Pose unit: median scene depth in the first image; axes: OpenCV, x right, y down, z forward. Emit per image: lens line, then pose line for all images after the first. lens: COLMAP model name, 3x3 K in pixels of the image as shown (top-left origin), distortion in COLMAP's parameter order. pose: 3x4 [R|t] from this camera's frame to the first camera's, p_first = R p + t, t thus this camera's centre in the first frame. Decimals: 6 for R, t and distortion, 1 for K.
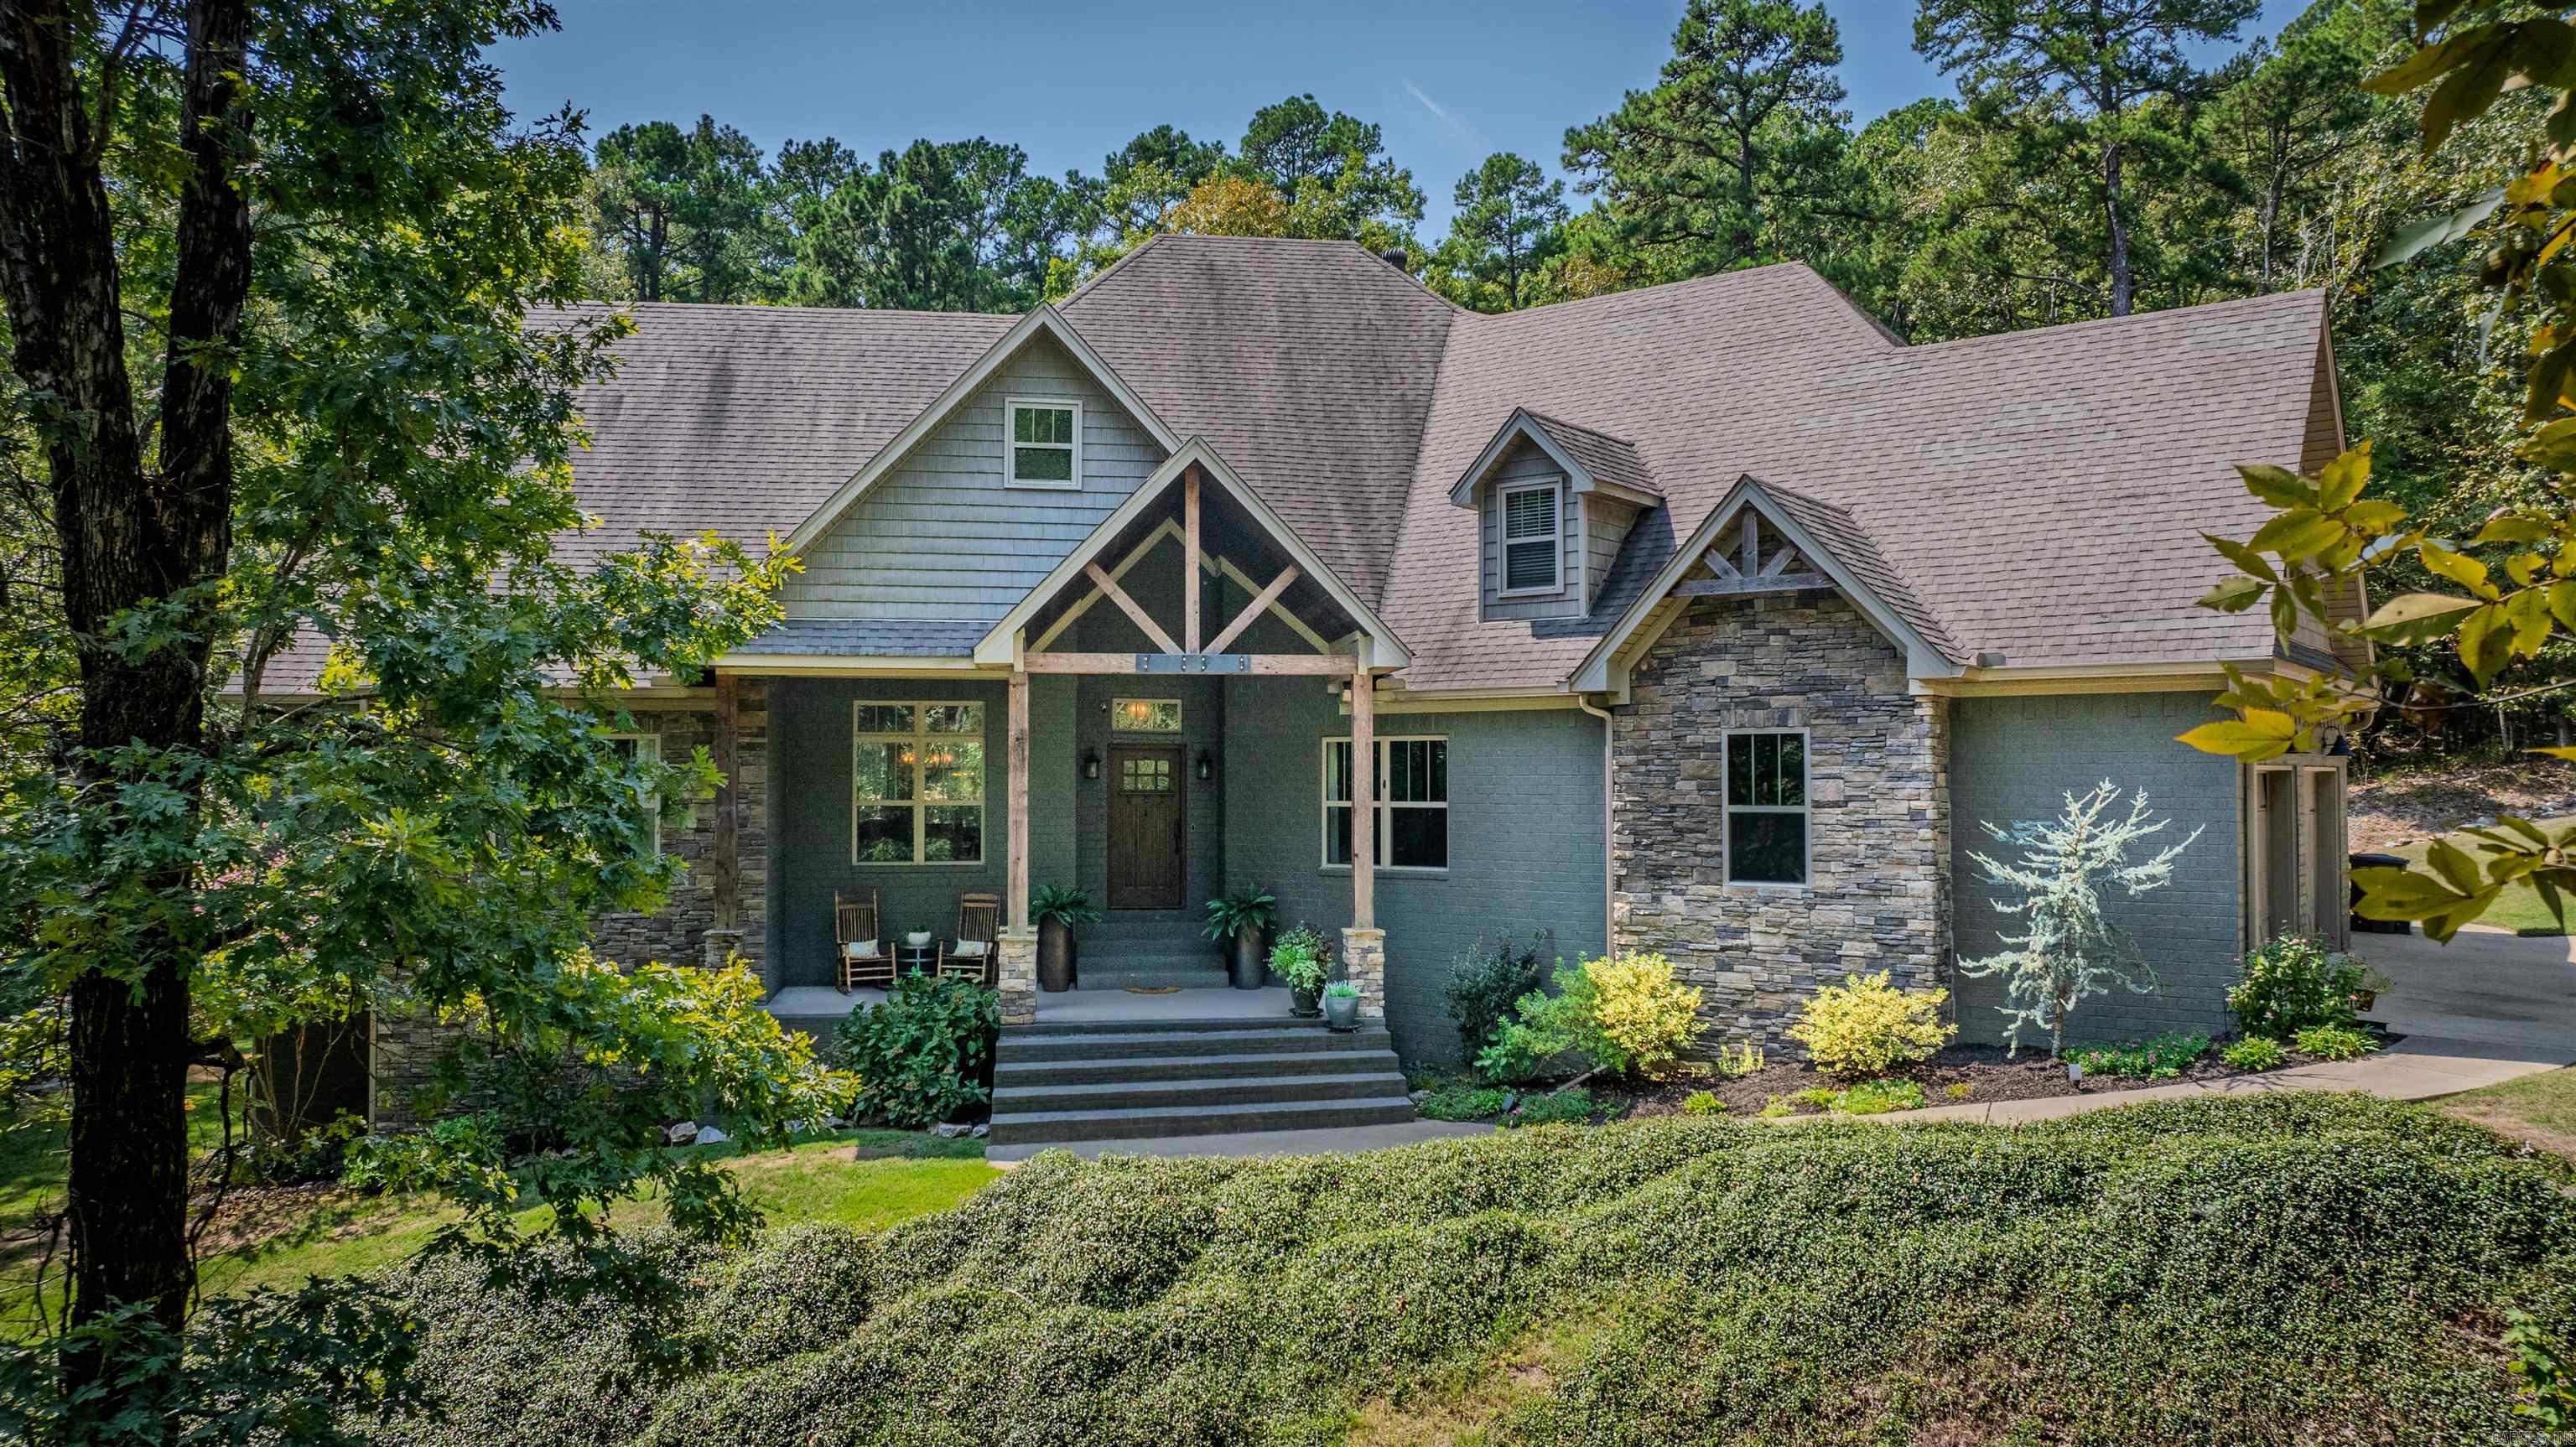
lens RADIAL K [[1799.5, 0, 1288.0], [0, 1799.5, 723.5], [0, 0, 1]] dist [-0.011276, -0.003601]
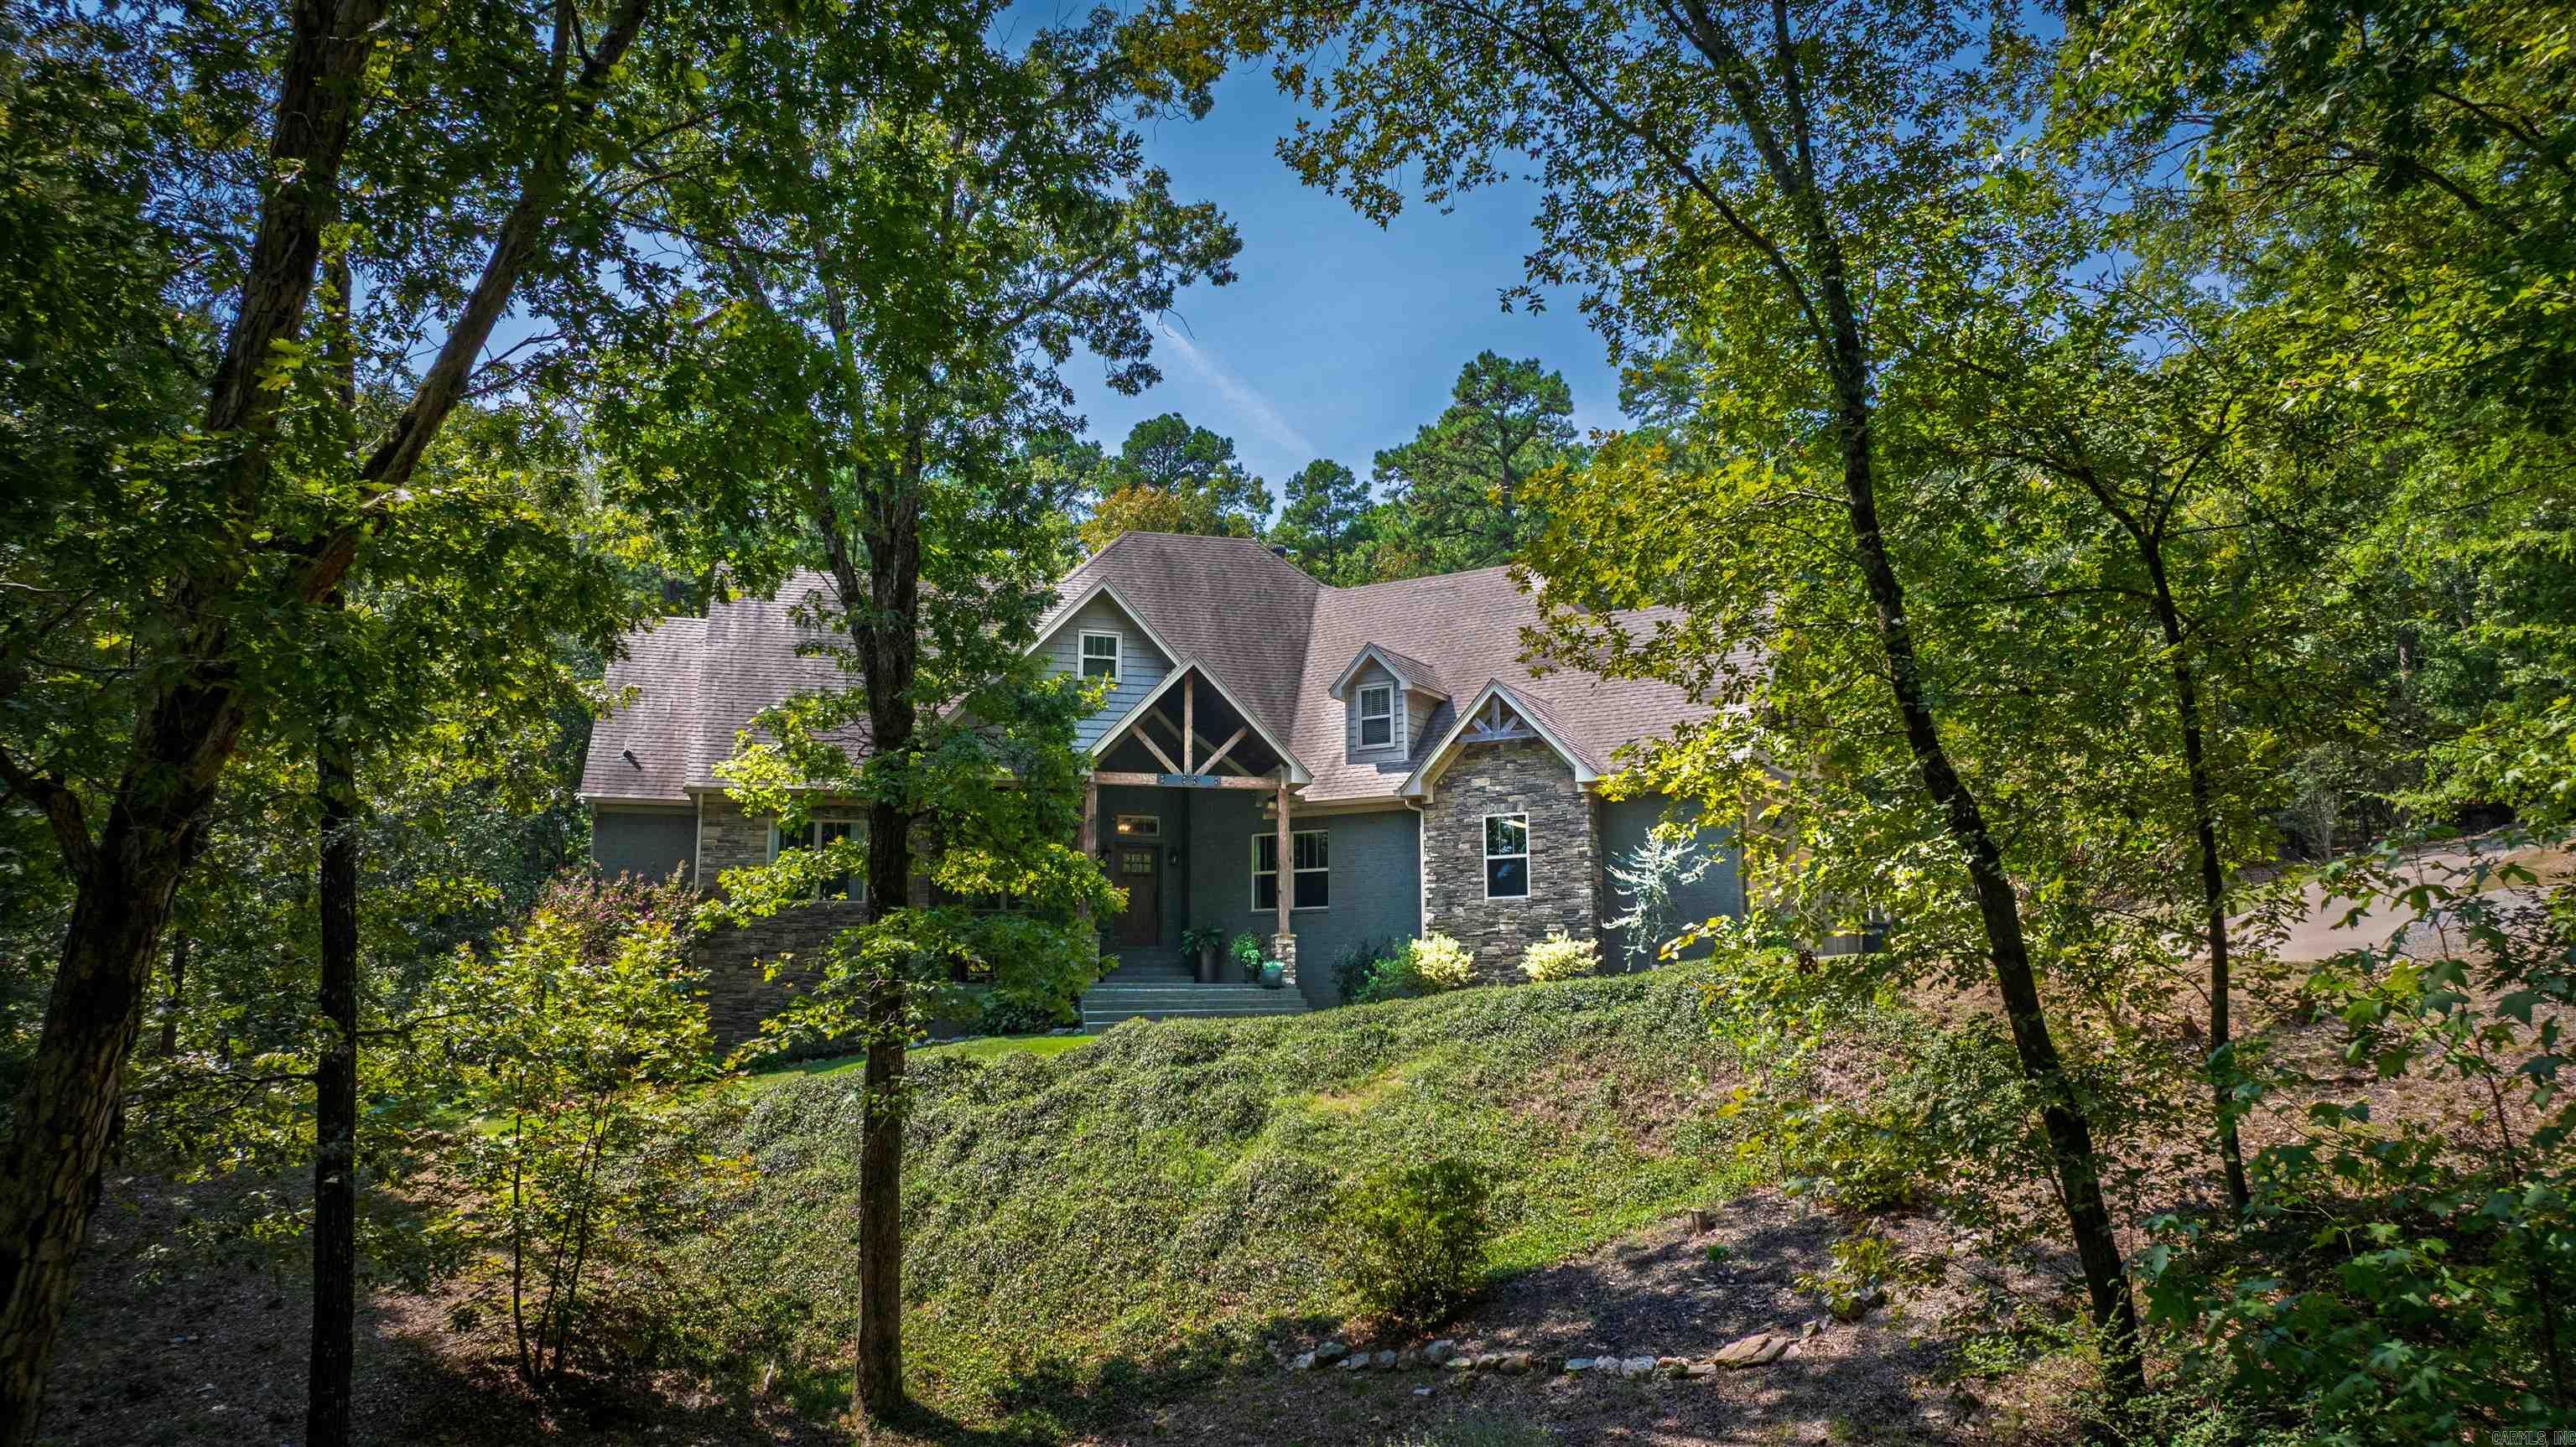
lens RADIAL K [[1799.5, 0, 1288.0], [0, 1799.5, 723.5], [0, 0, 1]] dist [-0.011276, -0.003601]
pose [[0.993172, 0.019122, 0.115083, -0.156699], [-0.002750, 0.990037, -0.140777, 0.155820], [-0.116629, 0.139499, 0.983330, -0.735138]]
